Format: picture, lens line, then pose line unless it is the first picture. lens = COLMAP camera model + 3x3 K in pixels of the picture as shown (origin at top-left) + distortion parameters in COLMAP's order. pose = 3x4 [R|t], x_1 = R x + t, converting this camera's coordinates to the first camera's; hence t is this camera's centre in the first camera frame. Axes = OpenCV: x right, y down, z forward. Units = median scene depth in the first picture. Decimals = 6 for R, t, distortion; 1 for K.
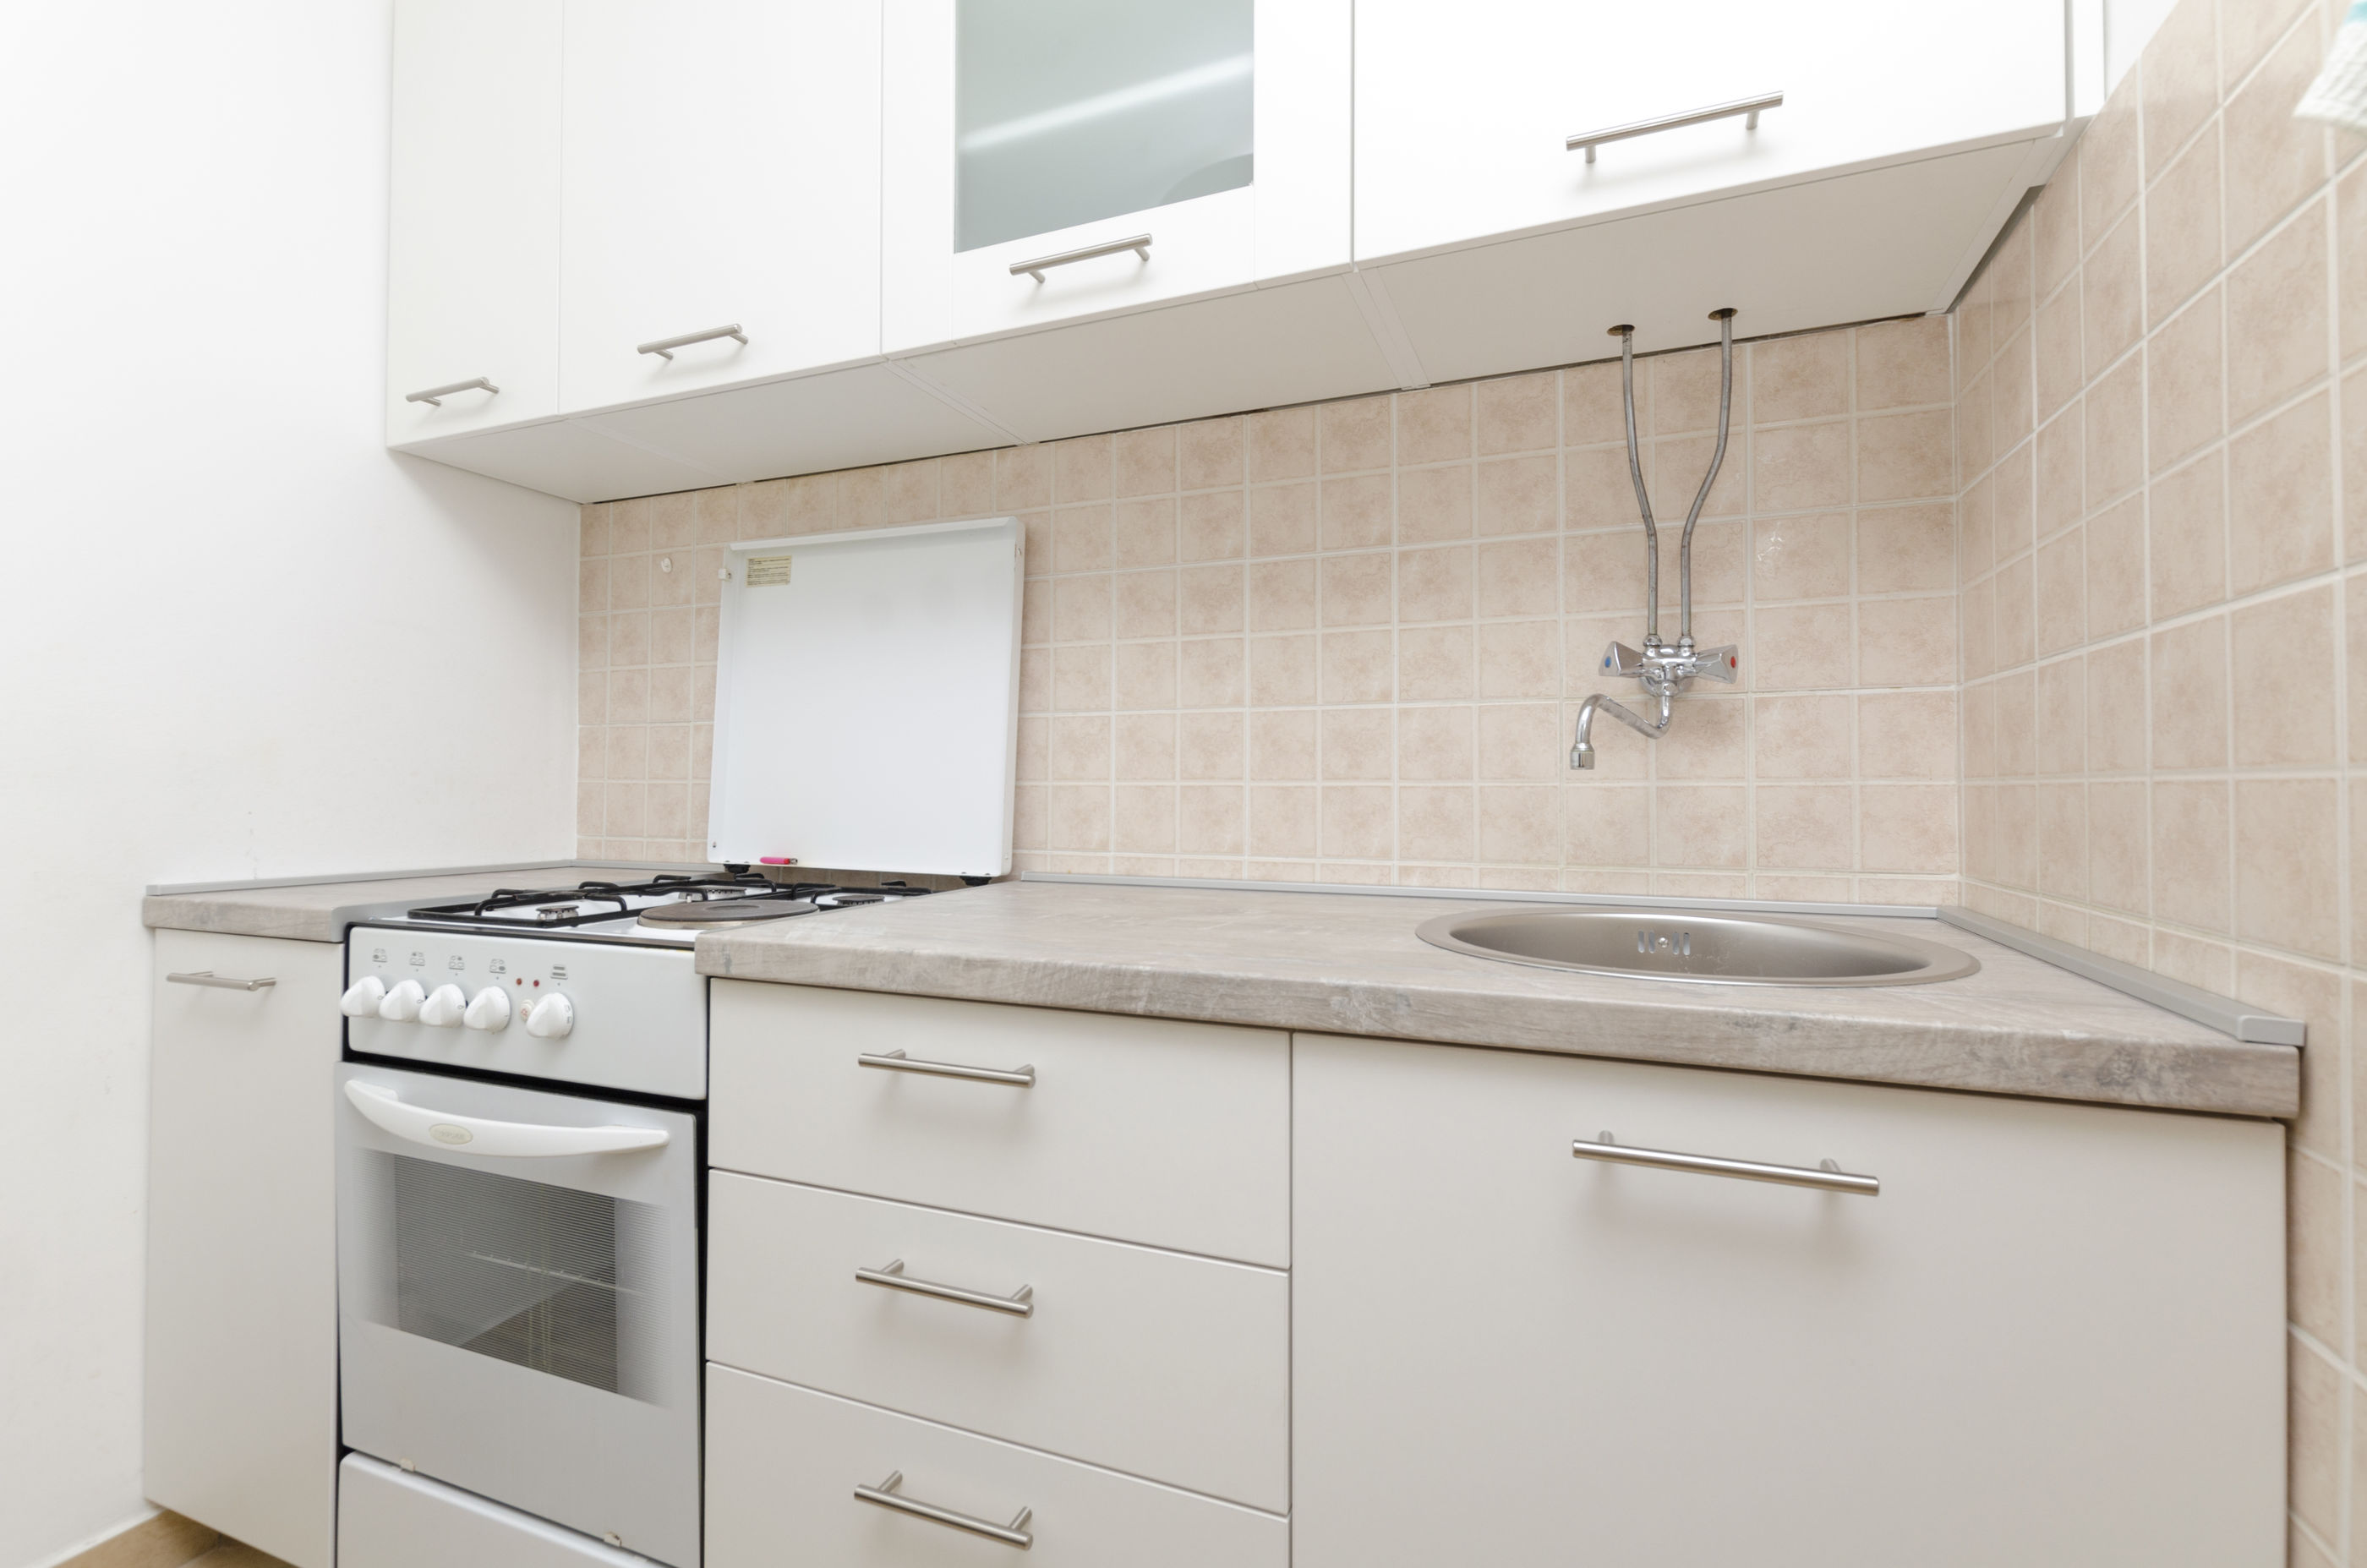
lens RADIAL K [[1028.2, 0, 1209.2], [0, 1028.2, 776.8], [0, 0, 1]] dist [0.011482, -0.005021]
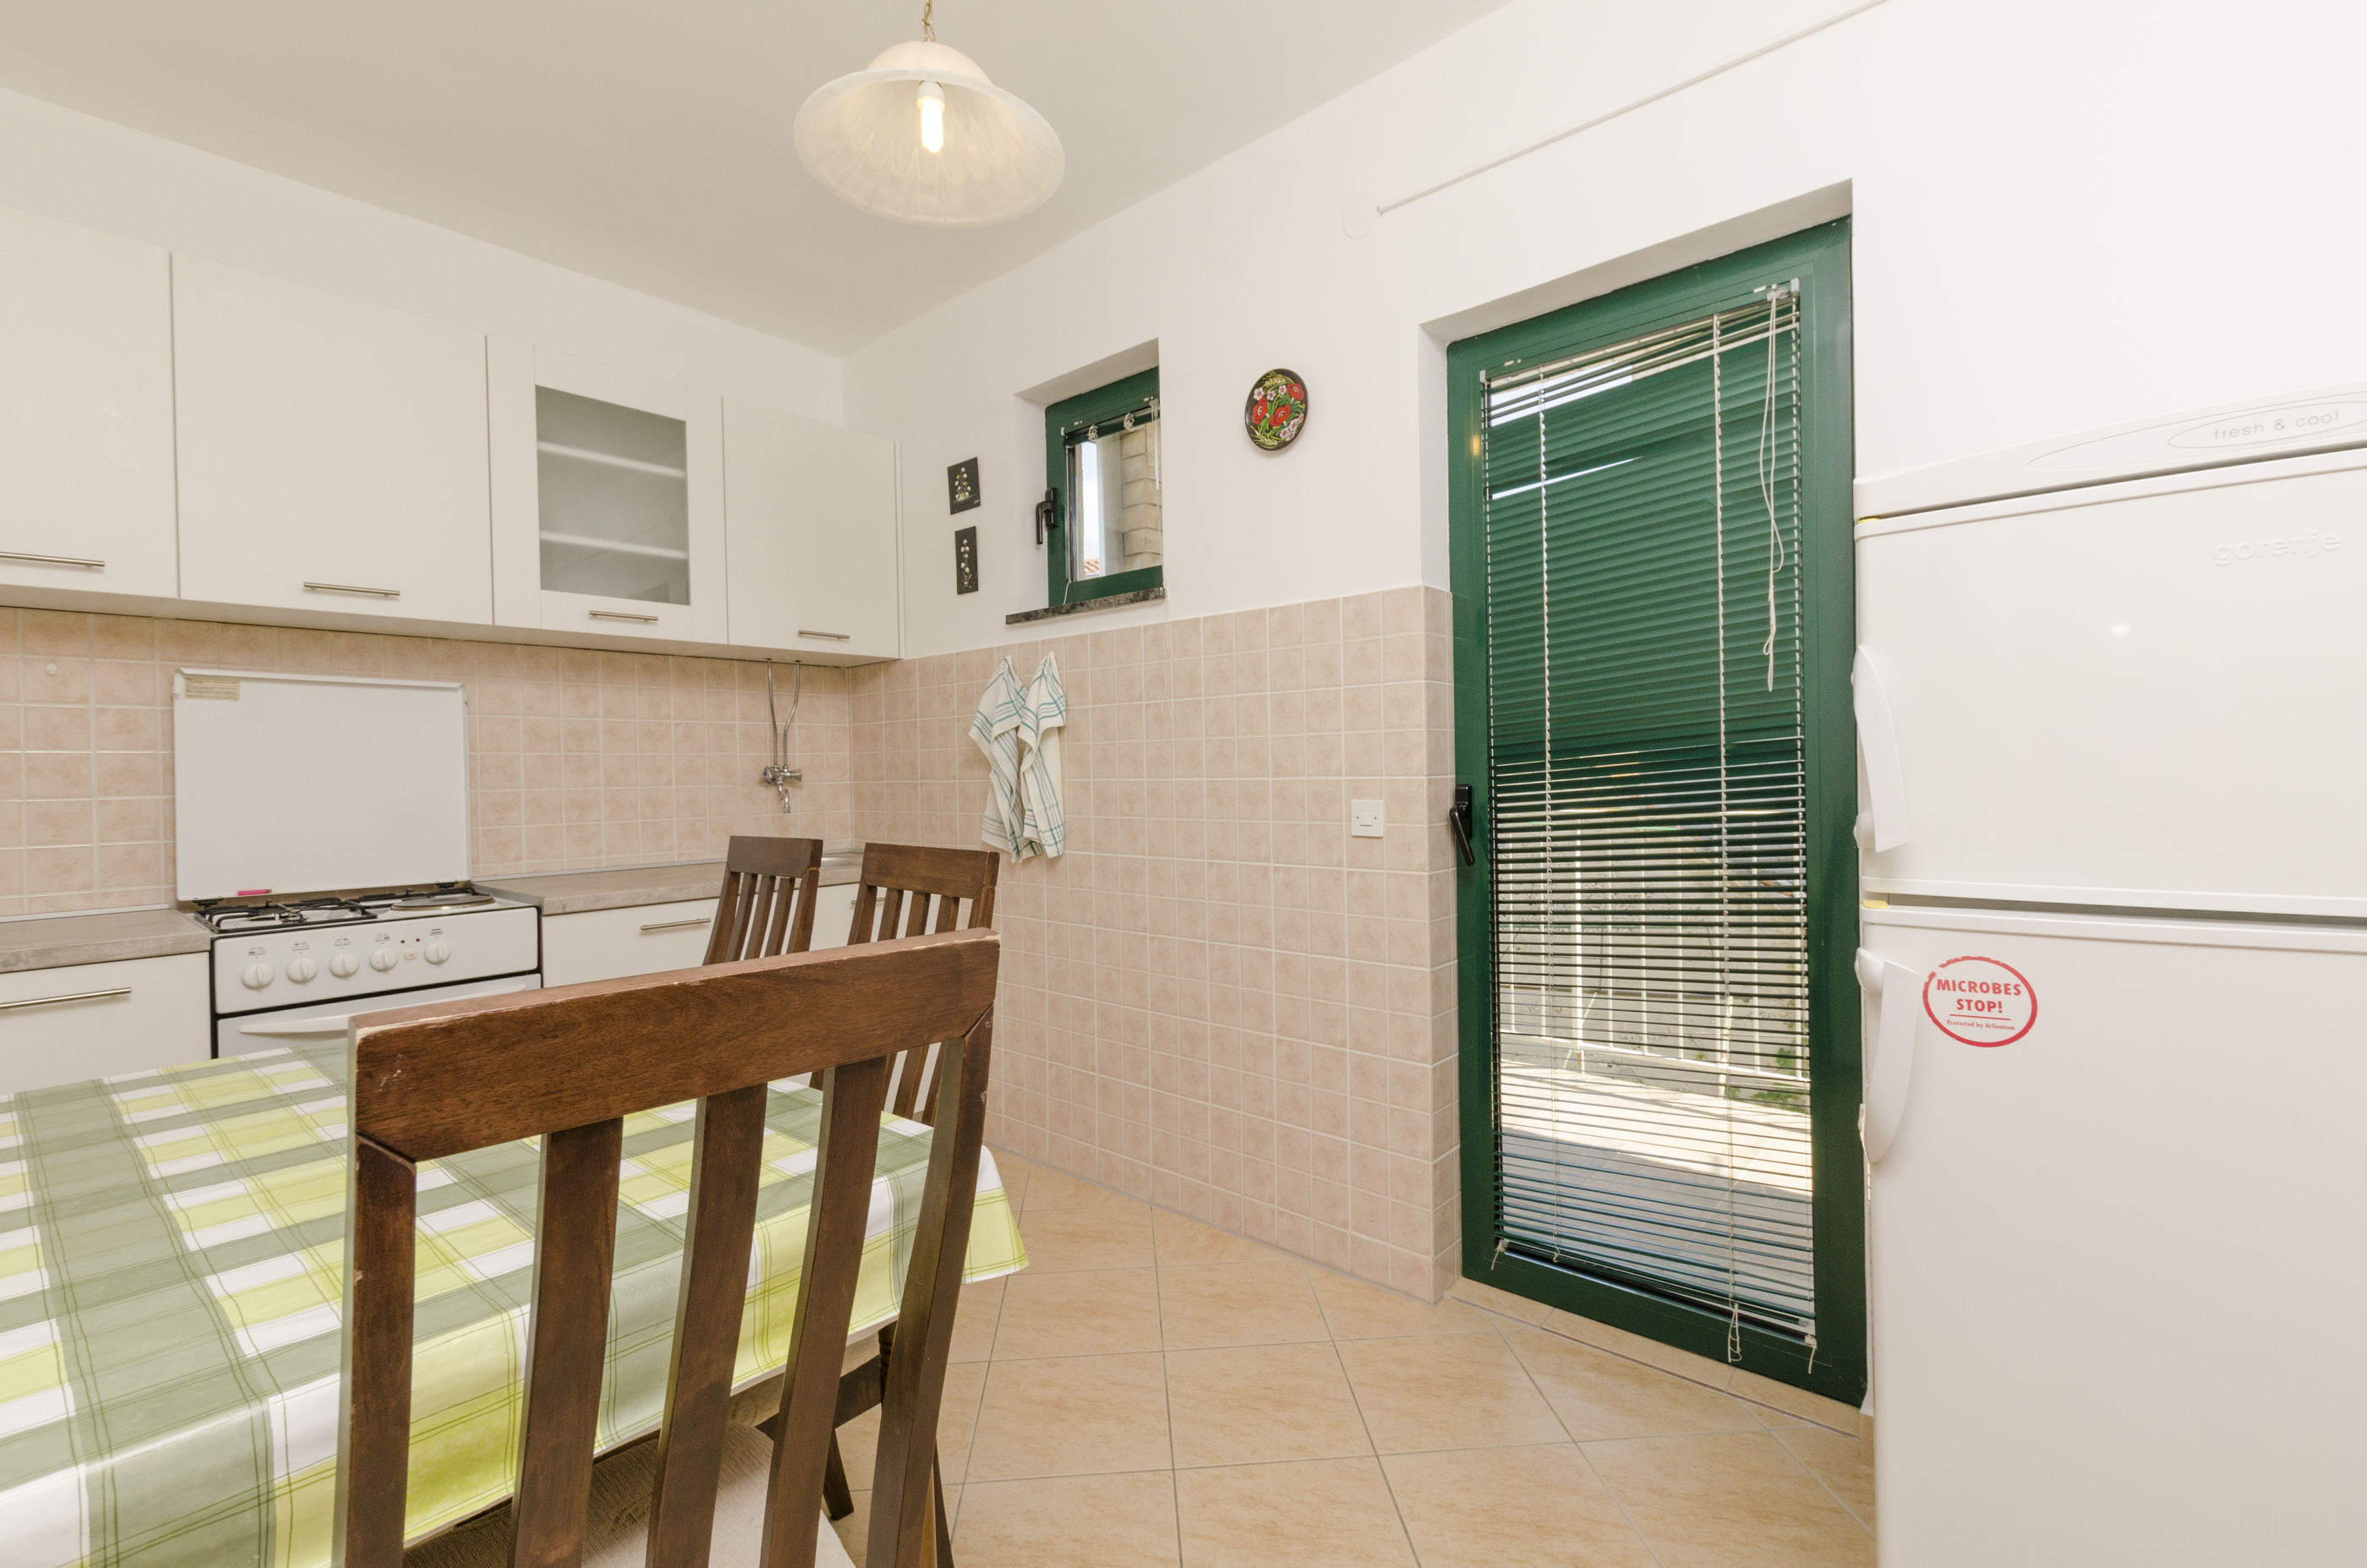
lens RADIAL K [[1028.2, 0, 1198.0], [0, 1028.2, 777.7], [0, 0, 1]] dist [0.011482, -0.005021]
pose [[0.322337, -0.014394, 0.946515, -1.899380], [0.002800, 0.999895, 0.014252, -0.135809], [-0.946621, -0.001944, 0.322344, -1.038606]]
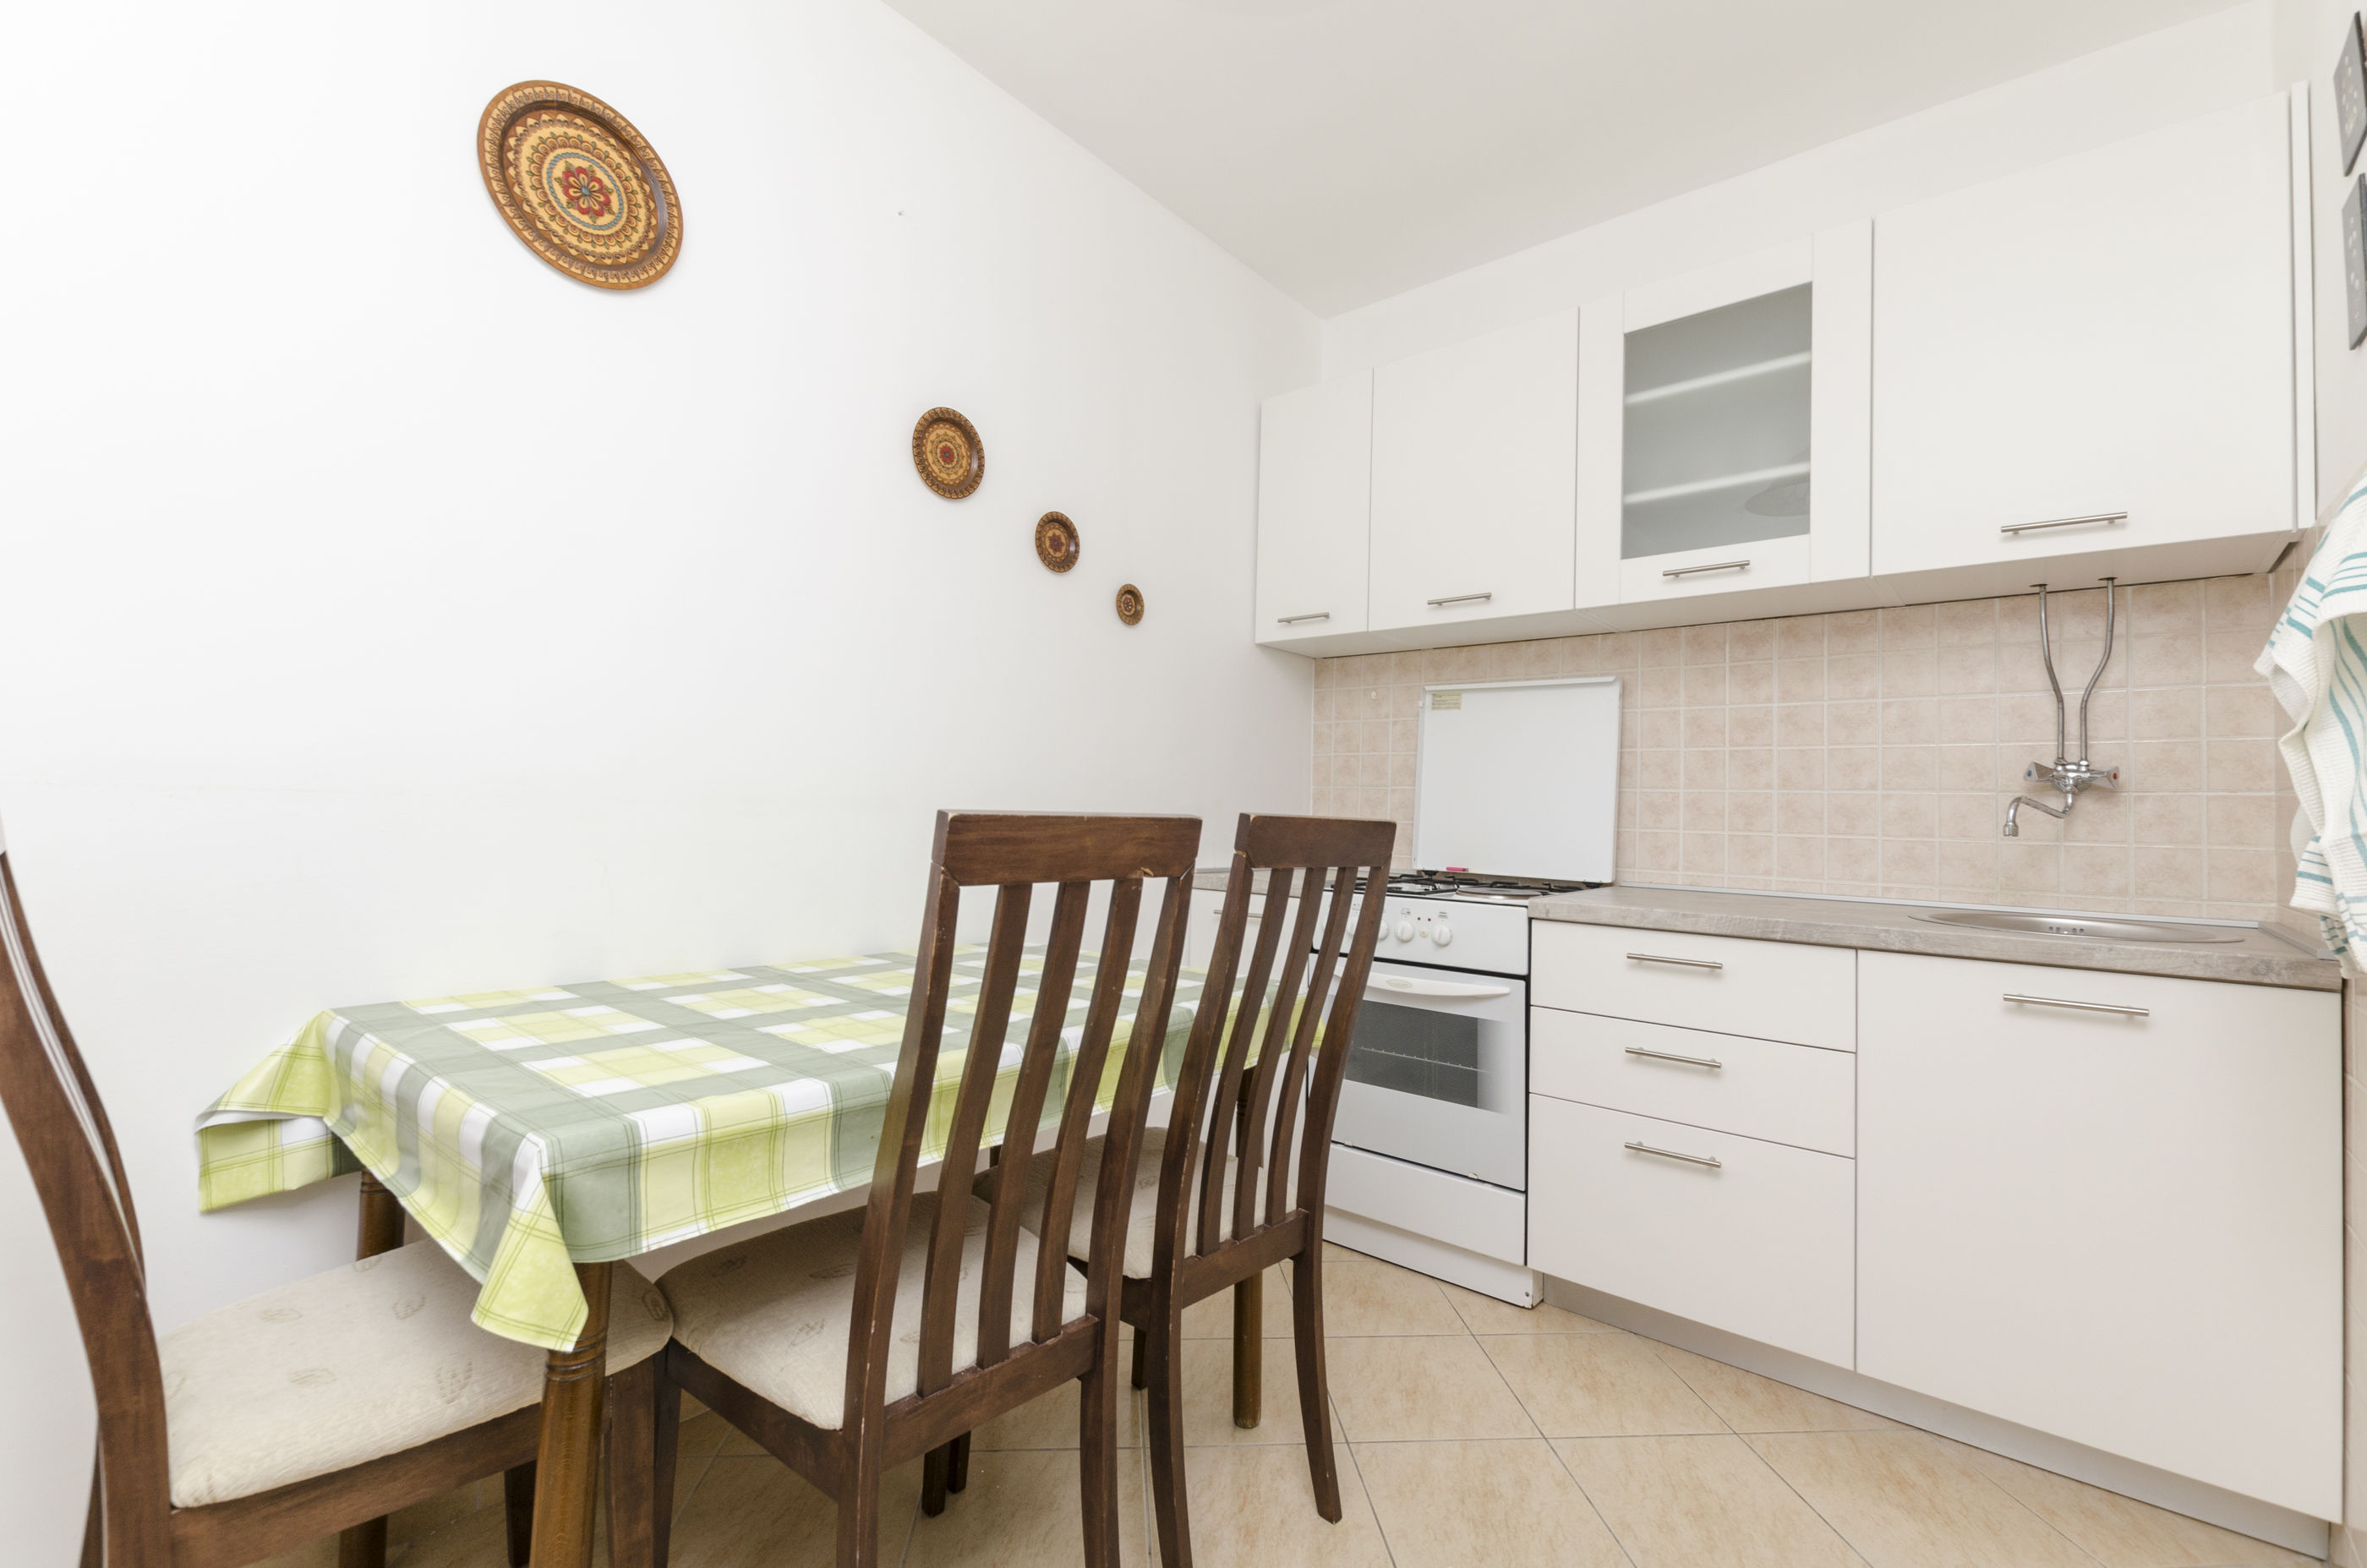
lens RADIAL K [[1028.2, 0, 1195.3], [0, 1028.2, 776.0], [0, 0, 1]] dist [0.011482, -0.005021]
pose [[0.946602, 0.011347, -0.322204, -0.381993], [-0.019273, 0.999585, -0.021421, -0.041682], [0.321827, 0.026487, 0.946428, -1.100215]]
